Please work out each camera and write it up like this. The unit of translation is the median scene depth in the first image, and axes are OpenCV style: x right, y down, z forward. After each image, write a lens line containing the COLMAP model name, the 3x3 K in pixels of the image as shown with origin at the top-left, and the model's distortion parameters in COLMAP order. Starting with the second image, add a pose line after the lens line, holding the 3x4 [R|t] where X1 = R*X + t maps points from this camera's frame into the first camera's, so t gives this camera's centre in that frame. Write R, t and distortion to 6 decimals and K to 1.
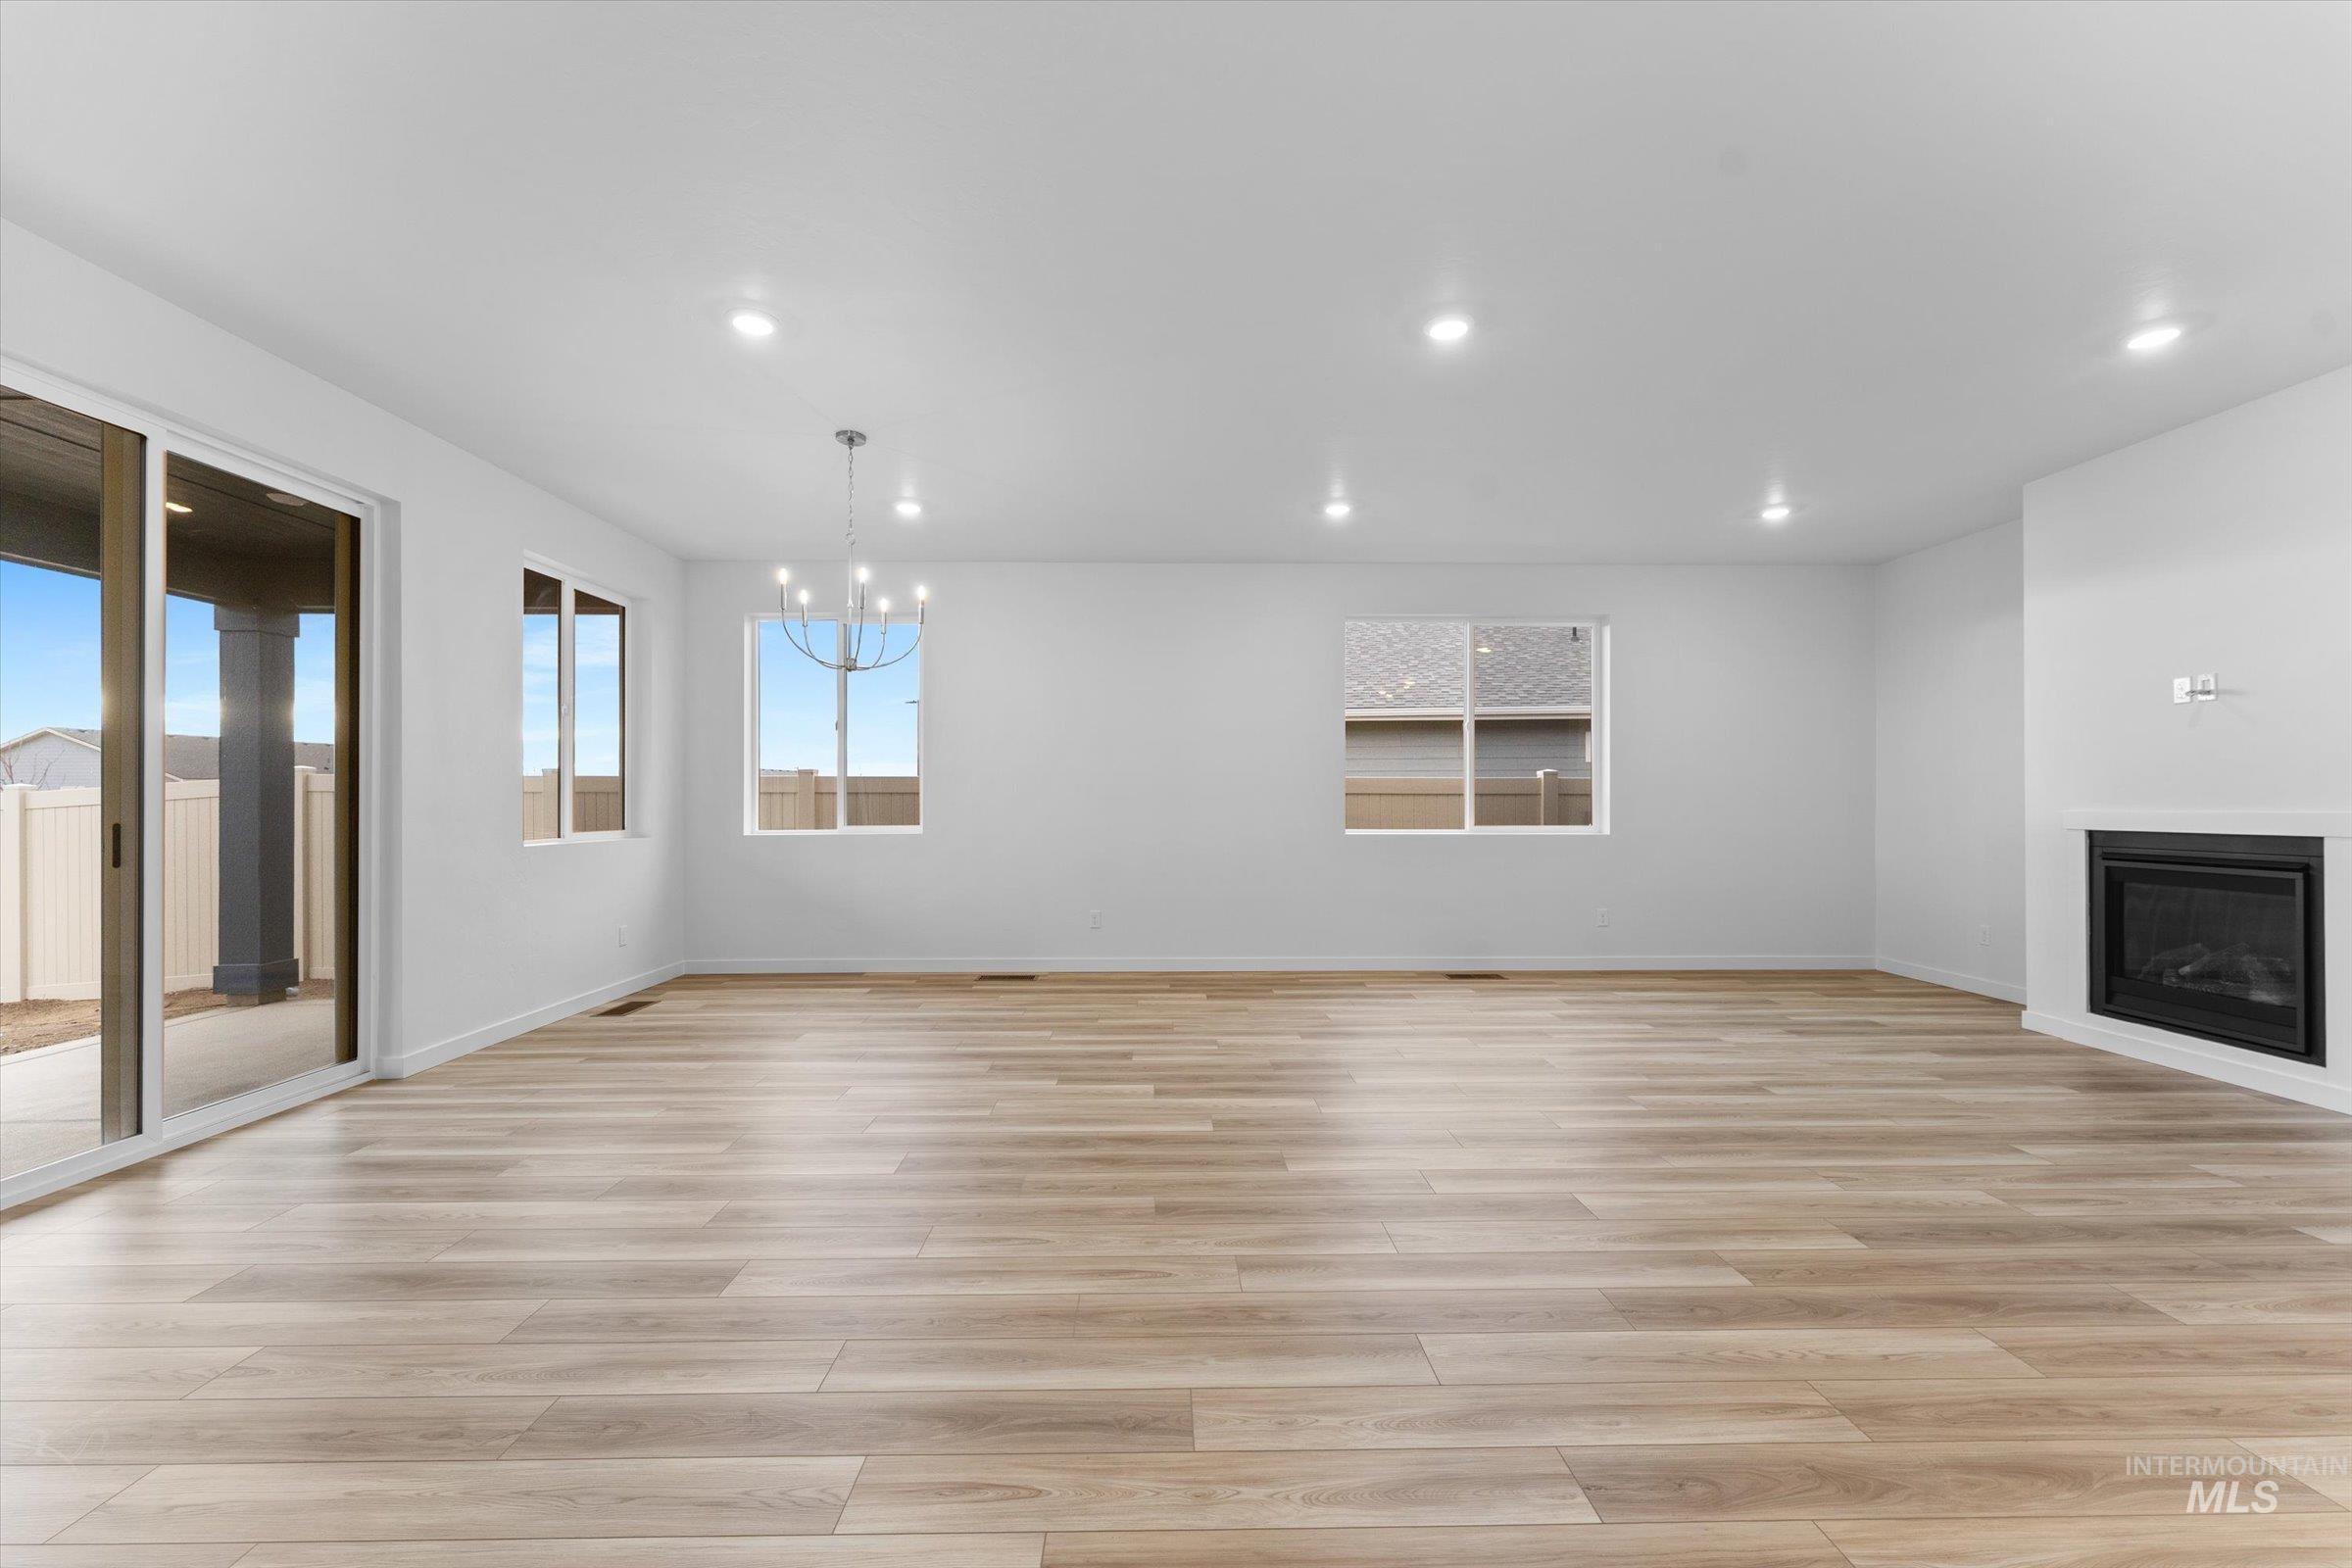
lens RADIAL K [[949.6, 0, 1172.0], [0, 949.6, 798.0], [0, 0, 1]] dist [-0.000801, -0.000494]
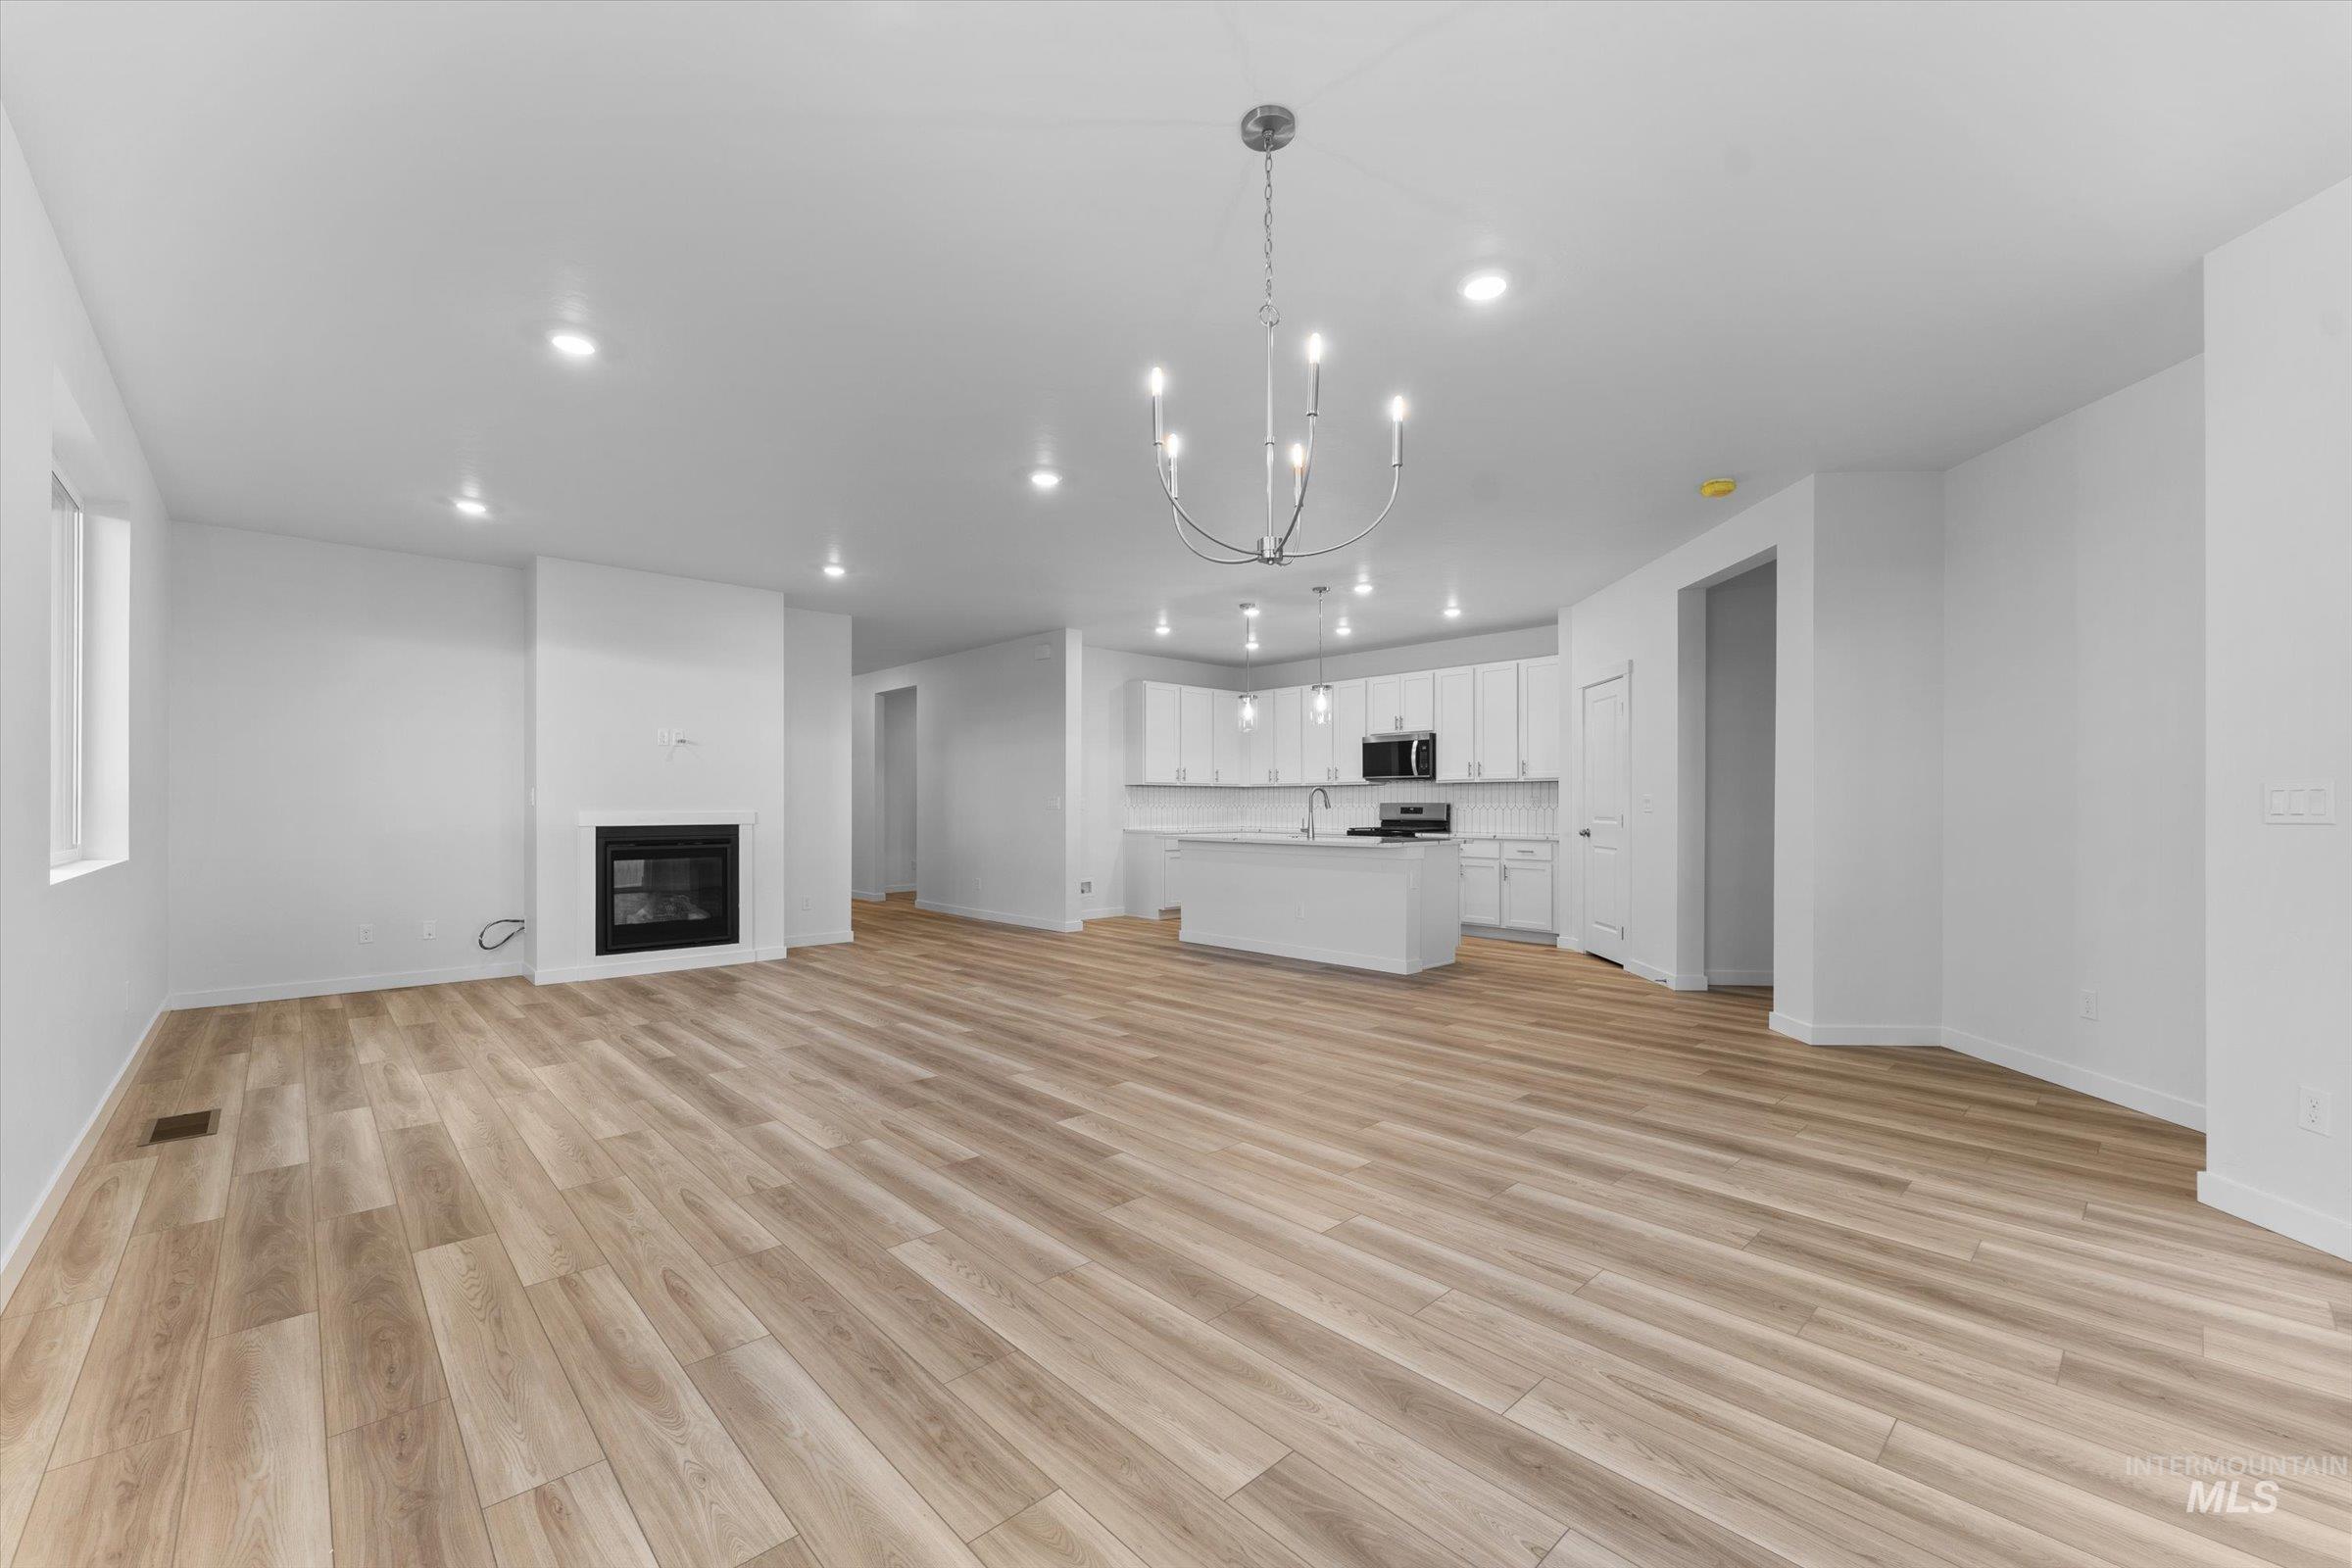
lens RADIAL K [[949.6, 0, 1172.0], [0, 949.6, 798.0], [0, 0, 1]] dist [-0.000801, -0.000494]
pose [[-0.668330, 0.006426, 0.743837, -0.765684], [-0.002082, 0.999943, -0.010509, 0.005010], [-0.743862, -0.008572, -0.668278, 1.523463]]
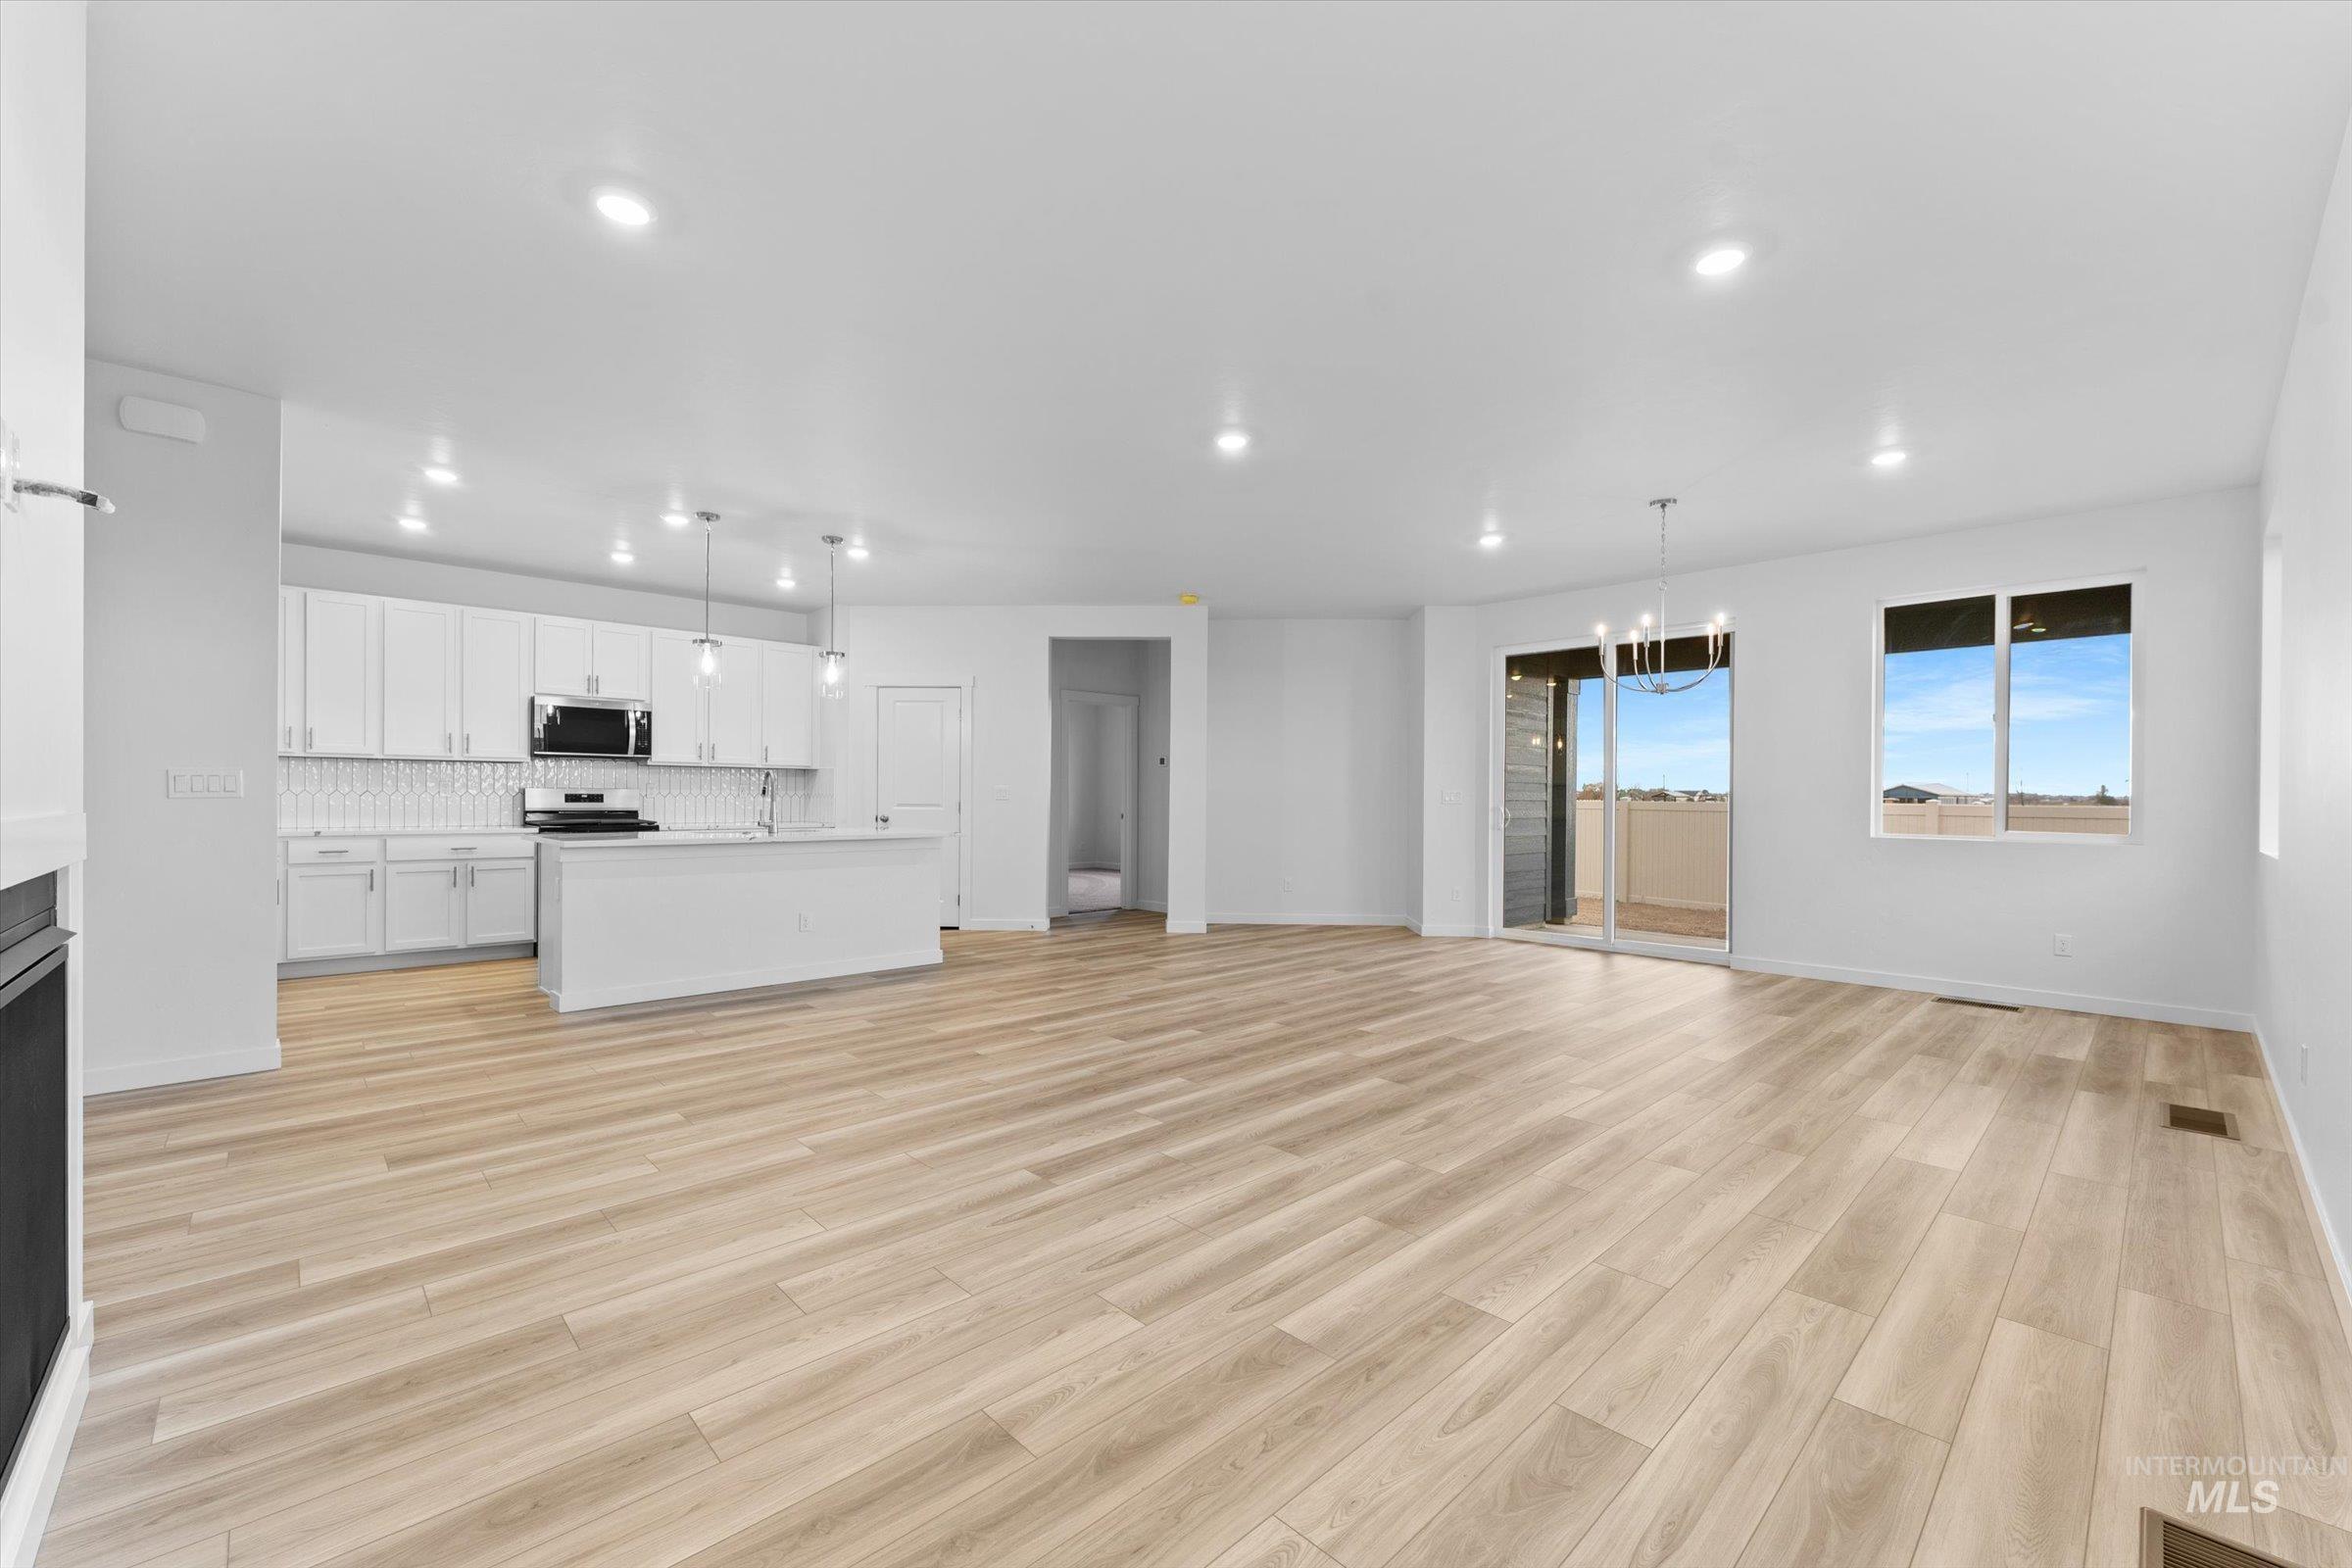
lens RADIAL K [[949.6, 0, 1172.0], [0, 949.6, 798.0], [0, 0, 1]] dist [-0.000801, -0.000494]
pose [[-0.738593, -0.002116, -0.674149, 1.044555], [-0.003819, 0.999992, 0.001045, 0.003478], [0.674141, 0.003347, -0.738595, 1.610370]]
